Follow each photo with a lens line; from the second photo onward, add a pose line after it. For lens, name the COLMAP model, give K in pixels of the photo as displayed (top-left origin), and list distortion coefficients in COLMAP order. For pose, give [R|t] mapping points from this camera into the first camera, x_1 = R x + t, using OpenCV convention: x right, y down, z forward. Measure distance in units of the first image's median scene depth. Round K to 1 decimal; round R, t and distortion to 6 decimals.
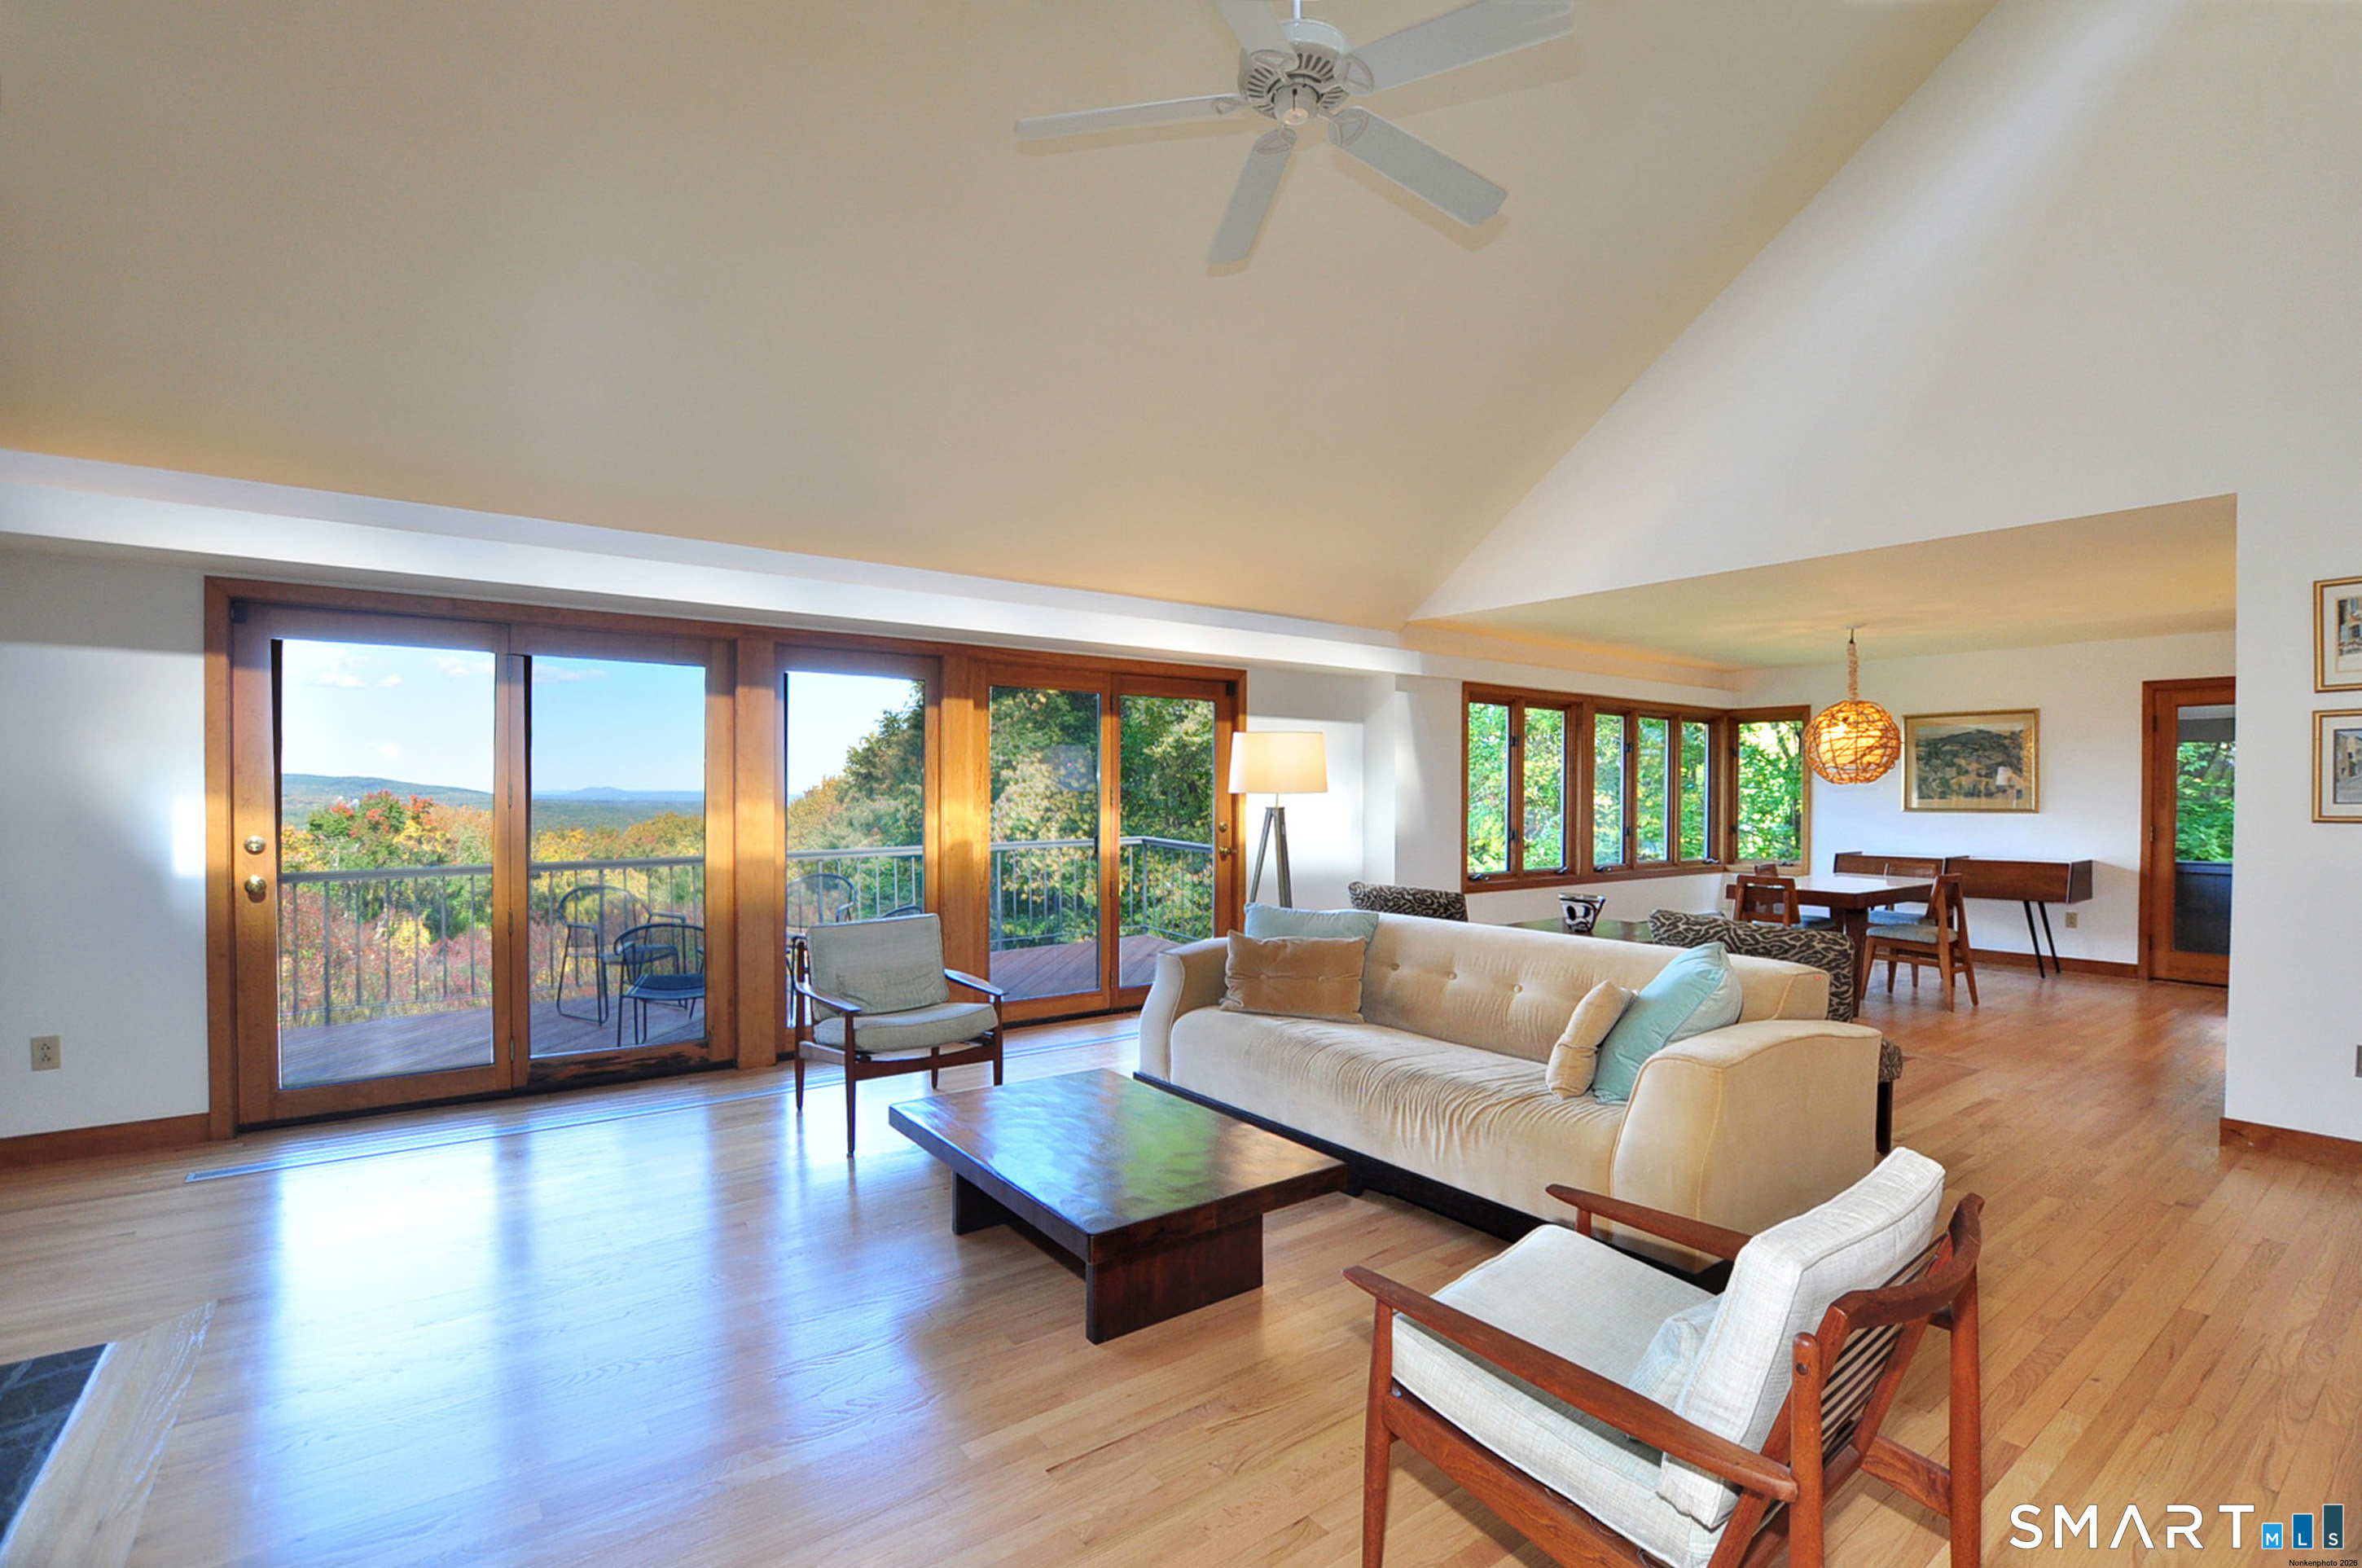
lens RADIAL K [[1078.1, 0, 1292.7], [0, 1078.1, 812.5], [0, 0, 1]] dist [-0.011394, 0.000141]
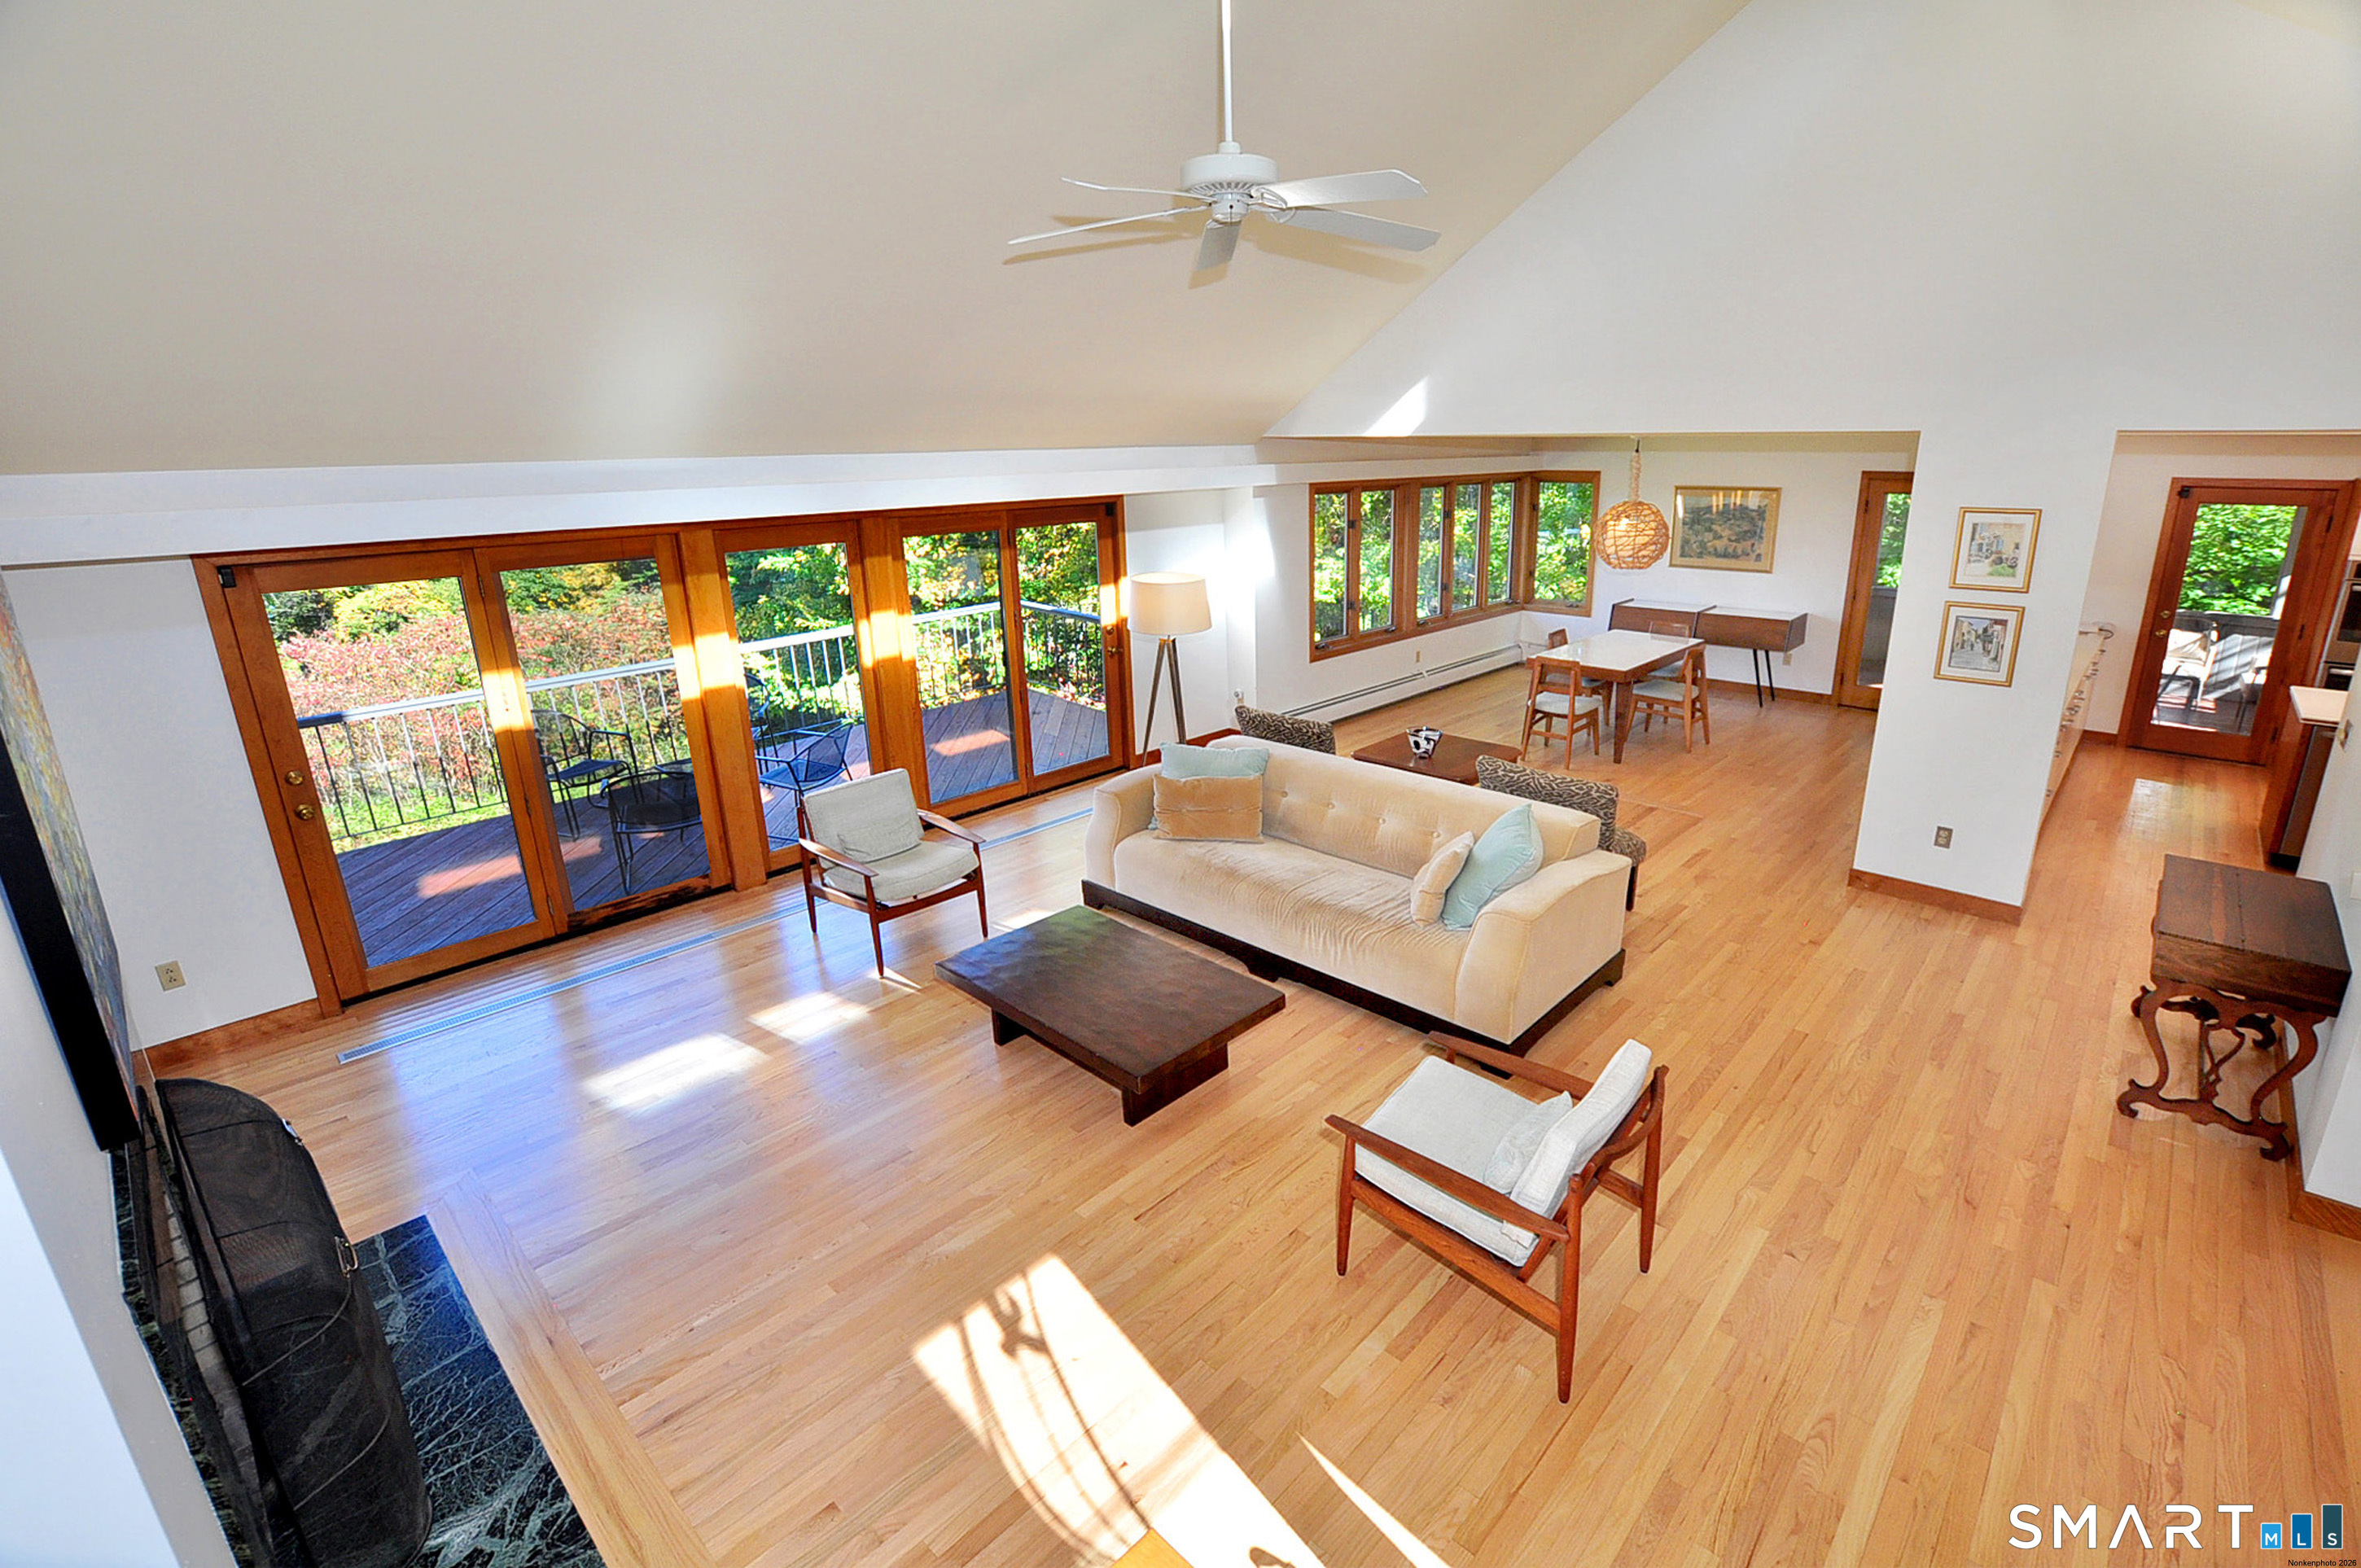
lens RADIAL K [[1034.2, 0, 1260.2], [0, 1034.2, 741.2], [0, 0, 1]] dist [-0.000572, 0.000128]
pose [[0.989192, -0.064852, 0.131507, -0.079529], [0.029696, 0.966893, 0.253449, -0.198904], [-0.143590, -0.246804, 0.958368, -0.149719]]
